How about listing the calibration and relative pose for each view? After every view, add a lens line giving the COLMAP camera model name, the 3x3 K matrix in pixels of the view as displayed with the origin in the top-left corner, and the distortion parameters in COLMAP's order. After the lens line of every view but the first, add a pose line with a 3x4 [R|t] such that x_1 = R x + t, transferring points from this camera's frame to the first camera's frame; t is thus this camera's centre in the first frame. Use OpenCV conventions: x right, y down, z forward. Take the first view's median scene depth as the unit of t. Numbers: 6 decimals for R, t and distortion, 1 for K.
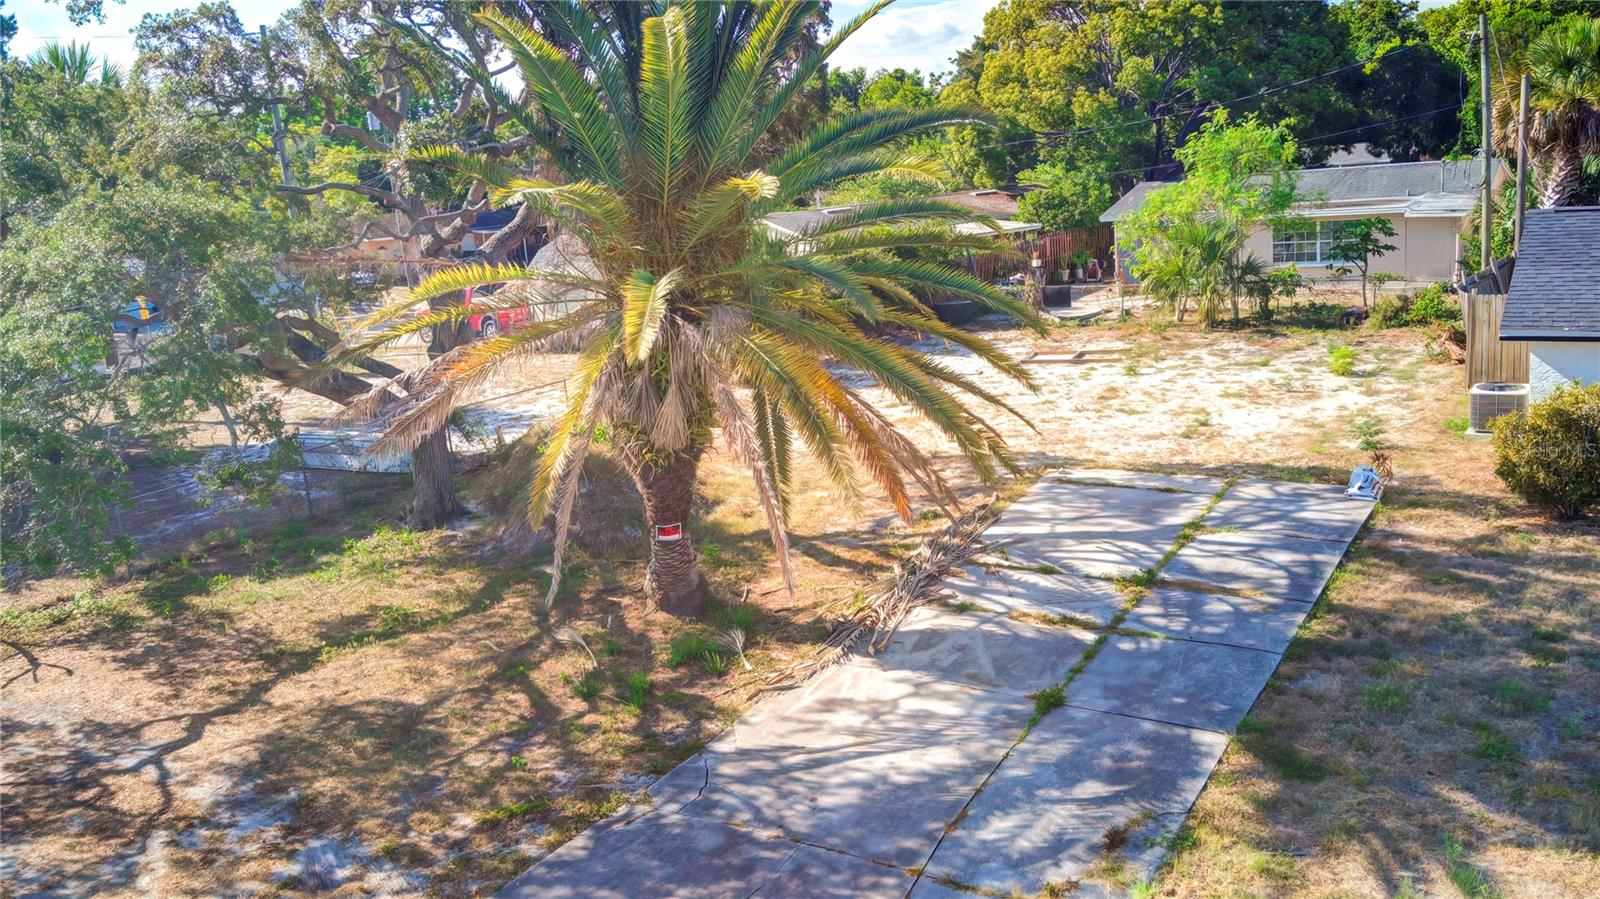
lens RADIAL K [[1286.1, 0, 800.0], [0, 1286.1, 449.5], [0, 0, 1]] dist [0.131608, -0.249509]
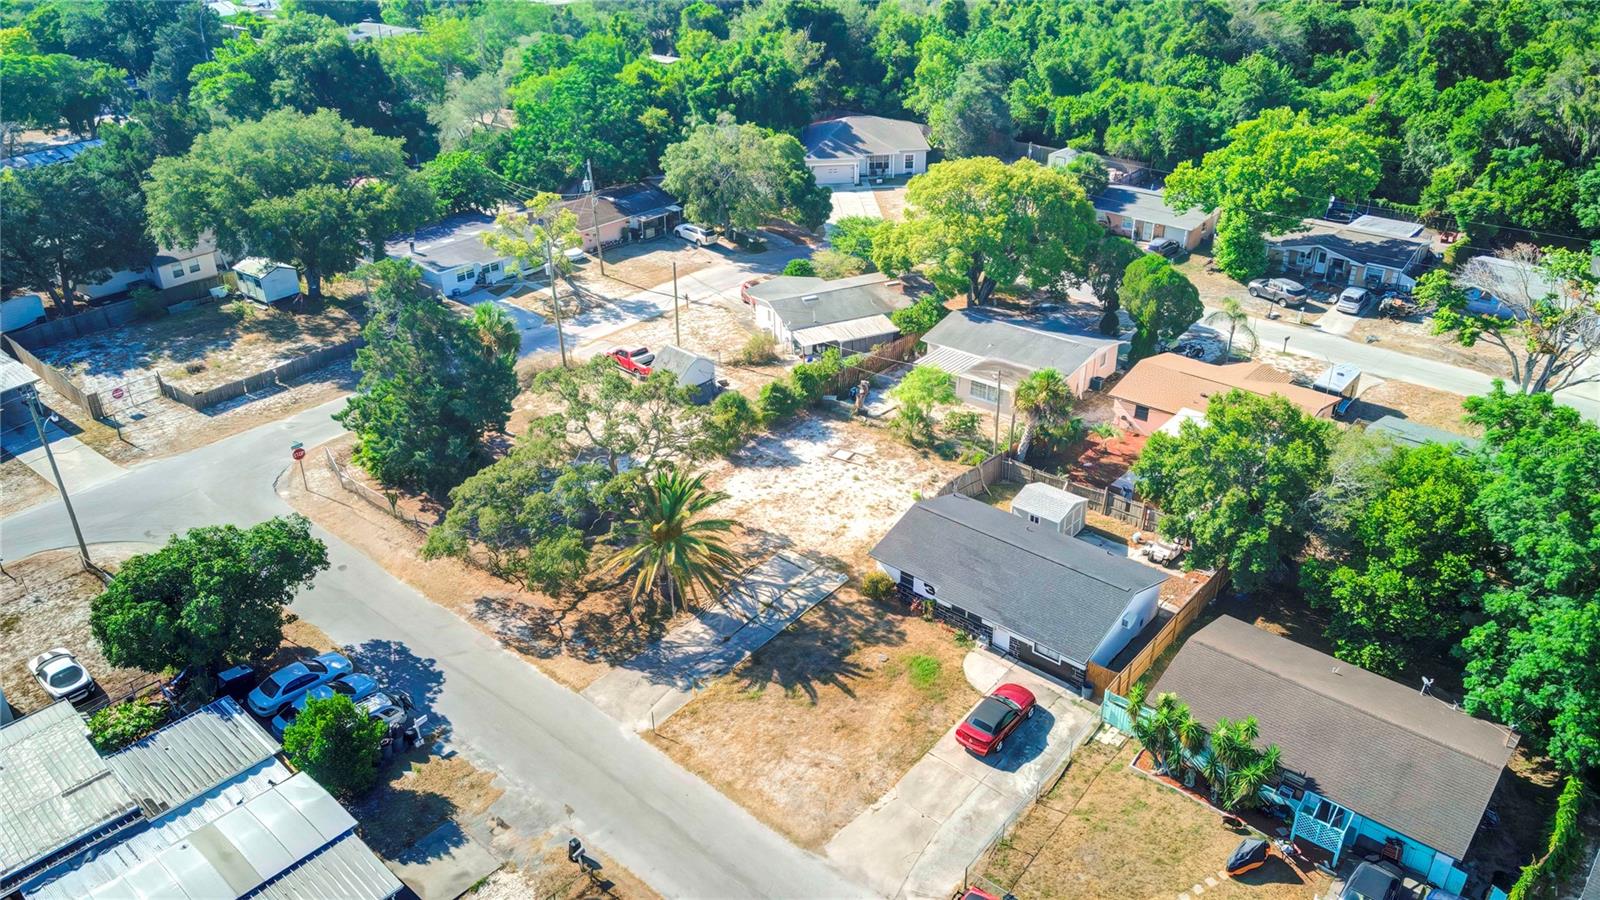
lens RADIAL K [[1129.5, 0, 801.5], [0, 1129.5, 483.8], [0, 0, 1]] dist [0.134020, -0.218385]
pose [[0.988175, 0.130234, -0.080926, 0.677222], [-0.099122, 0.945275, 0.310853, -1.602721], [0.116981, -0.299156, 0.947007, -2.693066]]
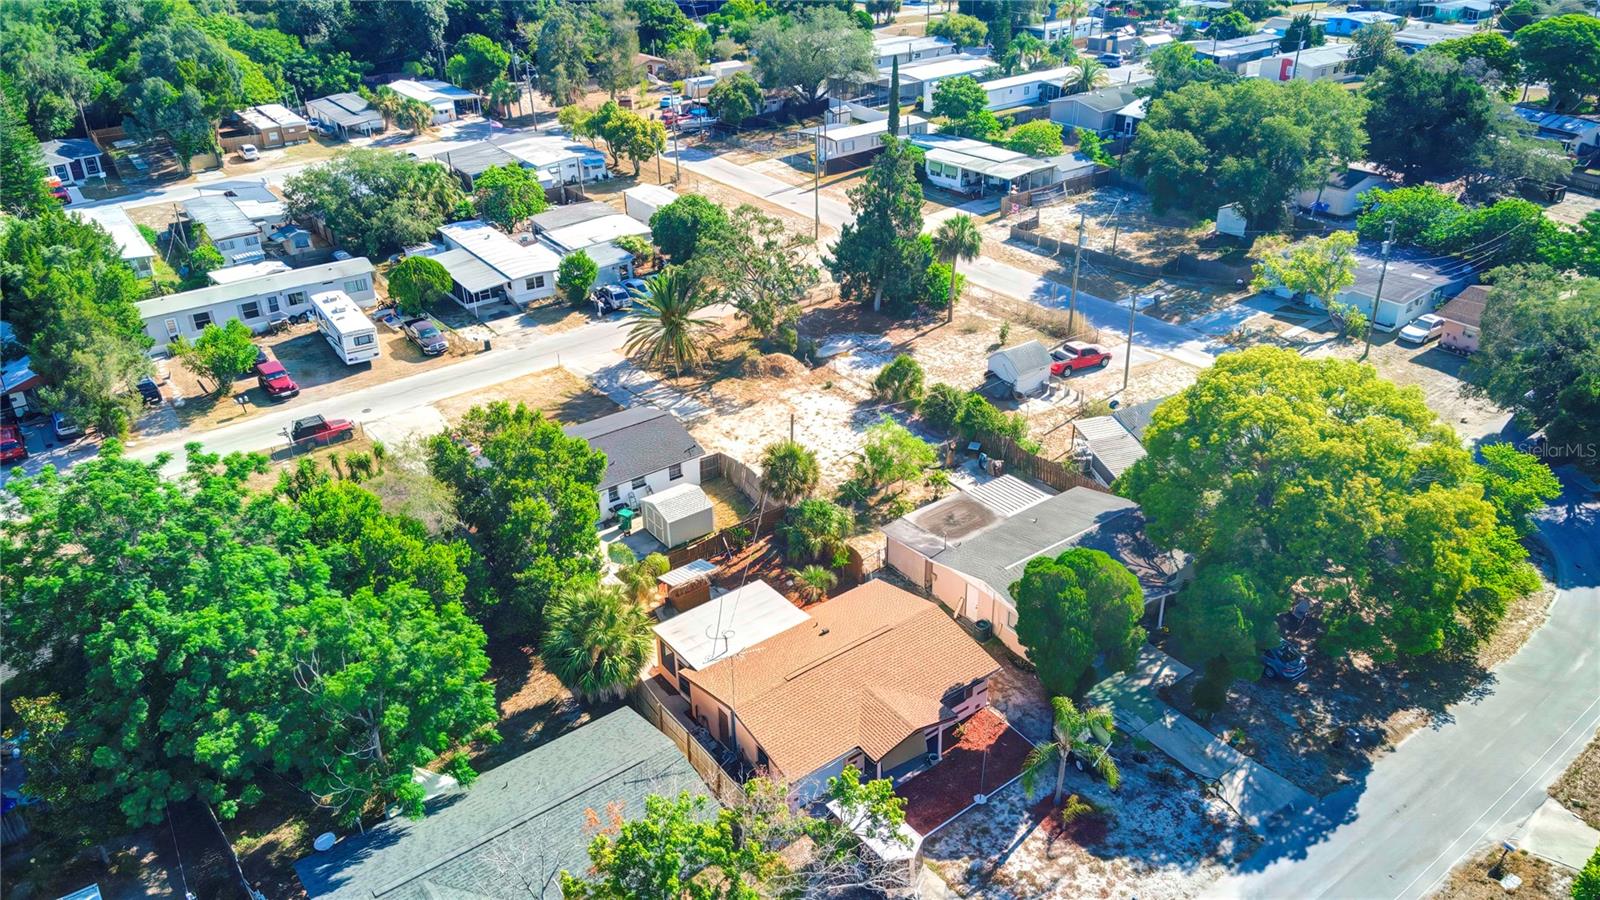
lens RADIAL K [[1129.5, 0, 801.5], [0, 1129.5, 483.8], [0, 0, 1]] dist [0.134020, -0.218385]
pose [[-0.348244, 0.548342, -0.760294, 4.545619], [-0.155041, 0.766201, 0.623617, -3.223698], [0.924493, 0.335048, -0.181809, 2.929001]]
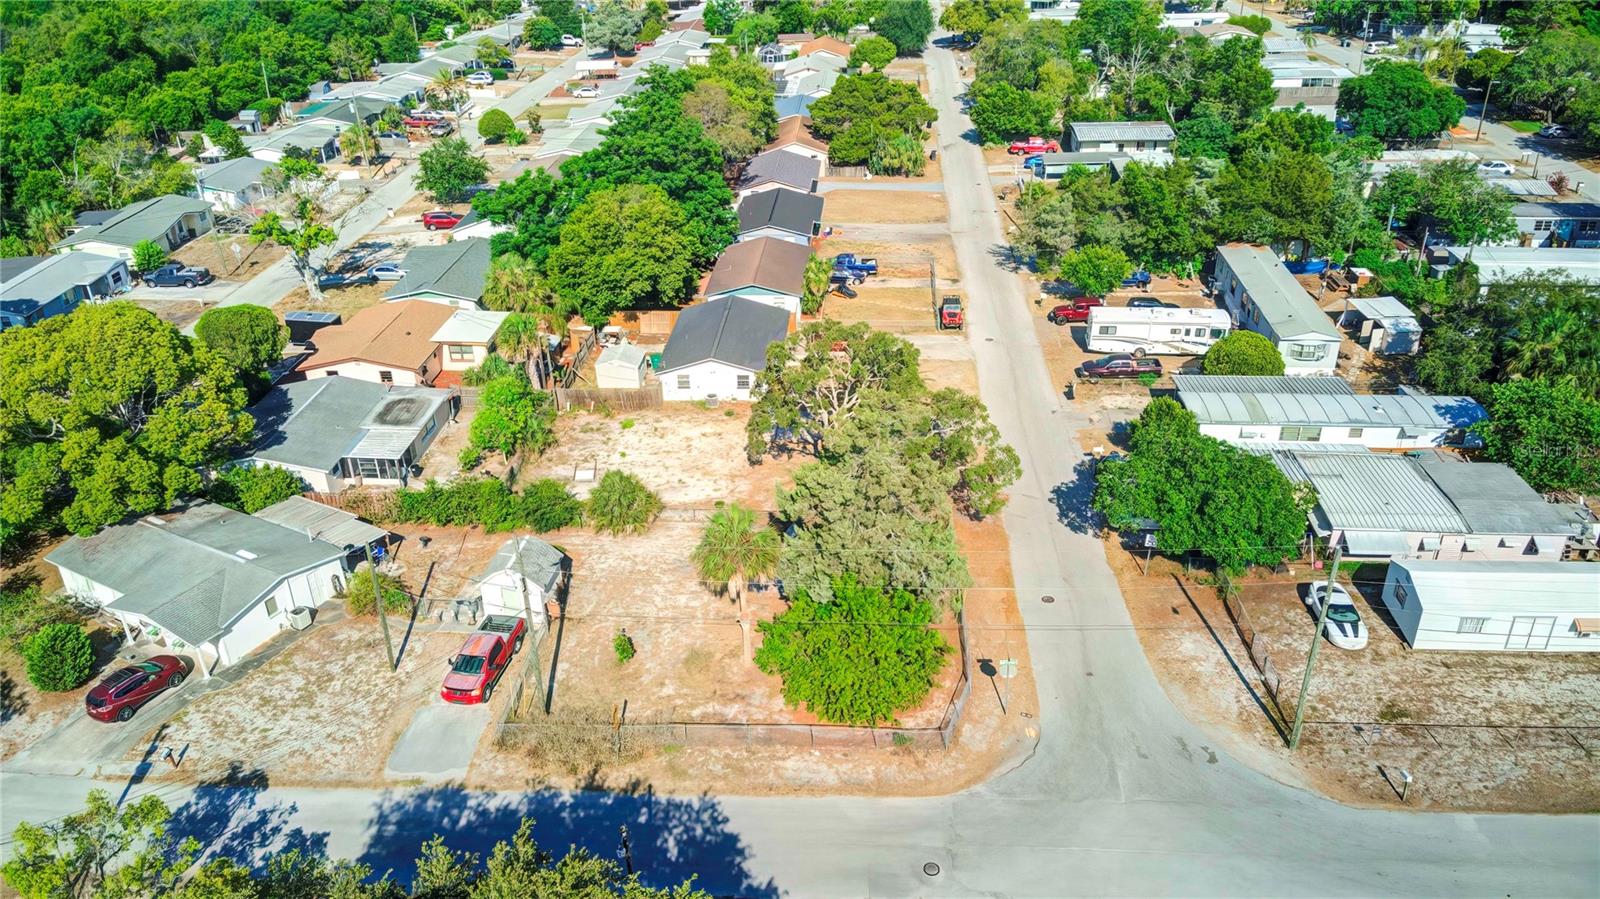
lens RADIAL K [[1152.1, 0, 800.0], [0, 1152.1, 449.5], [0, 0, 1]] dist [0.147751, -0.245185]
pose [[-0.483187, -0.321737, 0.814258, -4.183474], [0.255863, 0.837538, 0.482767, -2.492866], [-0.837296, 0.441605, -0.322367, 3.020344]]
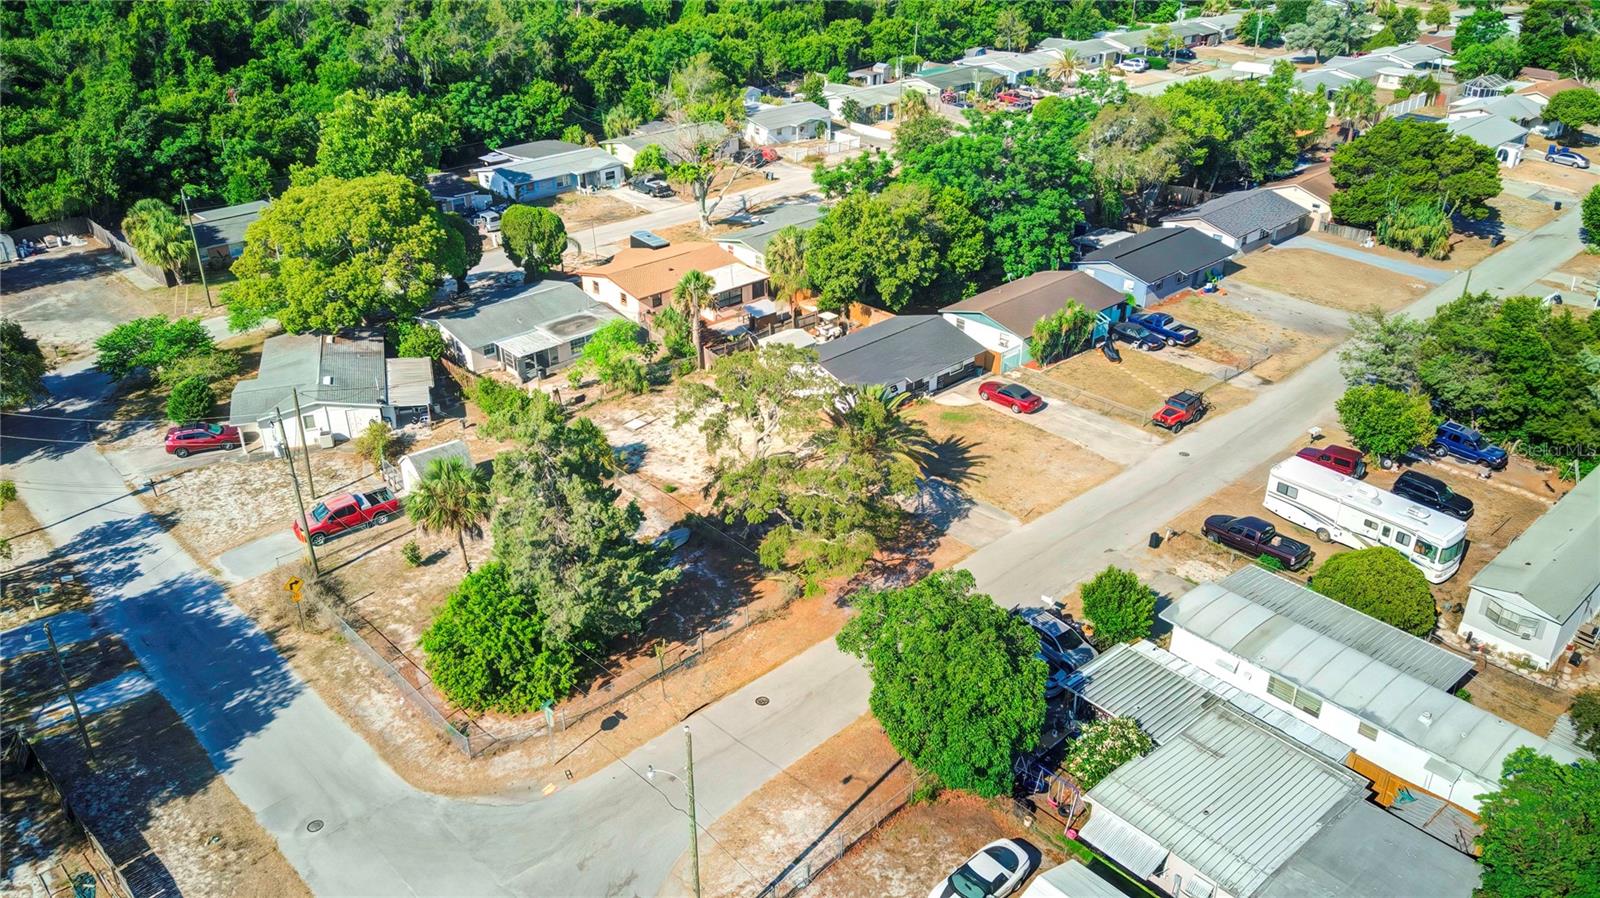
lens RADIAL K [[1186.4, 0, 792.3], [0, 1186.4, 440.2], [0, 0, 1]] dist [0.163981, -0.268886]
pose [[0.243777, -0.370861, 0.896122, -4.478562], [0.198871, 0.923478, 0.328082, -1.792526], [-0.949222, 0.098234, 0.298876, -0.181225]]
